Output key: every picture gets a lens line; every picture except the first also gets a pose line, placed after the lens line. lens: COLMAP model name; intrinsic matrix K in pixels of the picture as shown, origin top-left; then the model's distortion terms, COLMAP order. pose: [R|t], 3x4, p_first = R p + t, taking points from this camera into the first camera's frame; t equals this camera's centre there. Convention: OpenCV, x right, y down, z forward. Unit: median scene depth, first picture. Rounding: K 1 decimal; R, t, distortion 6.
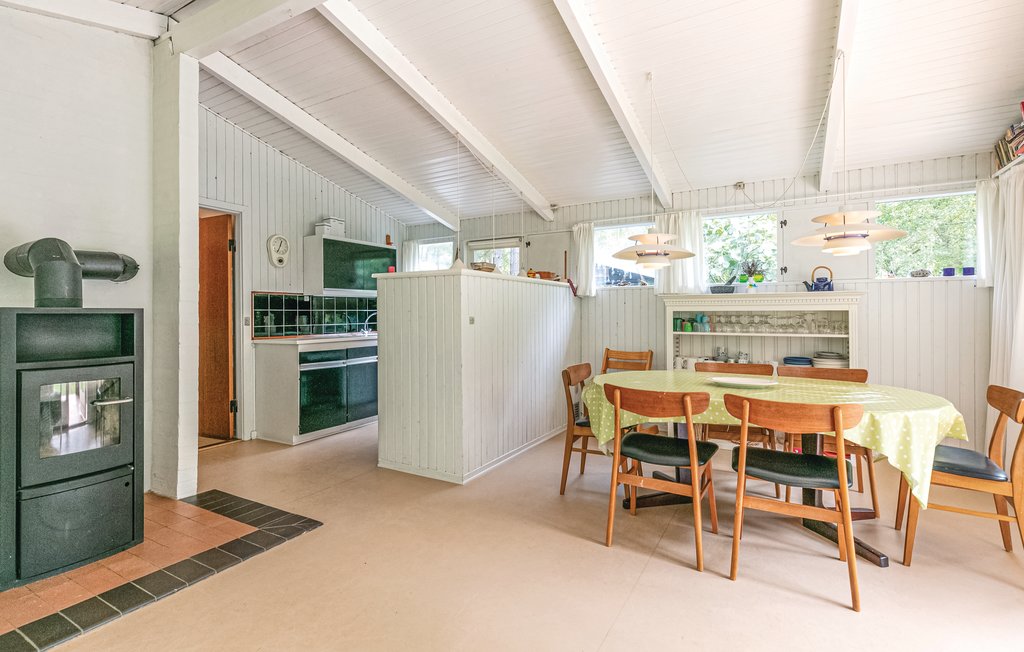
lens RADIAL K [[468.4, 0, 511.6], [0, 468.4, 309.8], [0, 0, 1]] dist [0.001099, -0.000356]
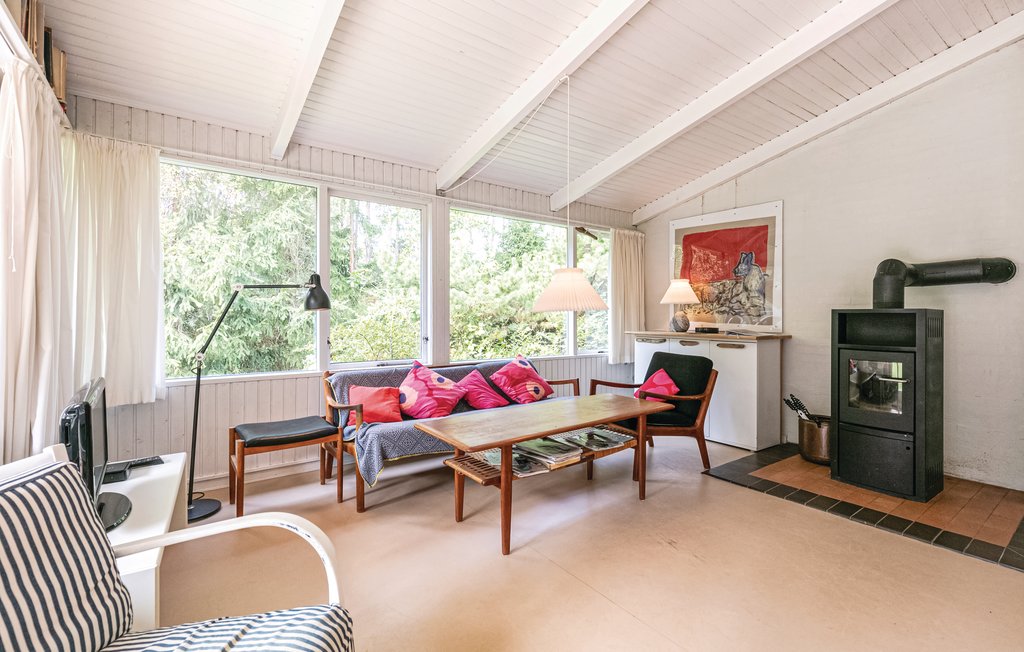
lens RADIAL K [[460.1, 0, 511.8], [0, 460.1, 318.2], [0, 0, 1]] dist [0.001947, -0.000257]
pose [[-0.420404, 0.008312, -0.907299, 0.704120], [0.009865, 0.999941, 0.004590, 0.005856], [0.907284, -0.007021, -0.420461, 0.524583]]
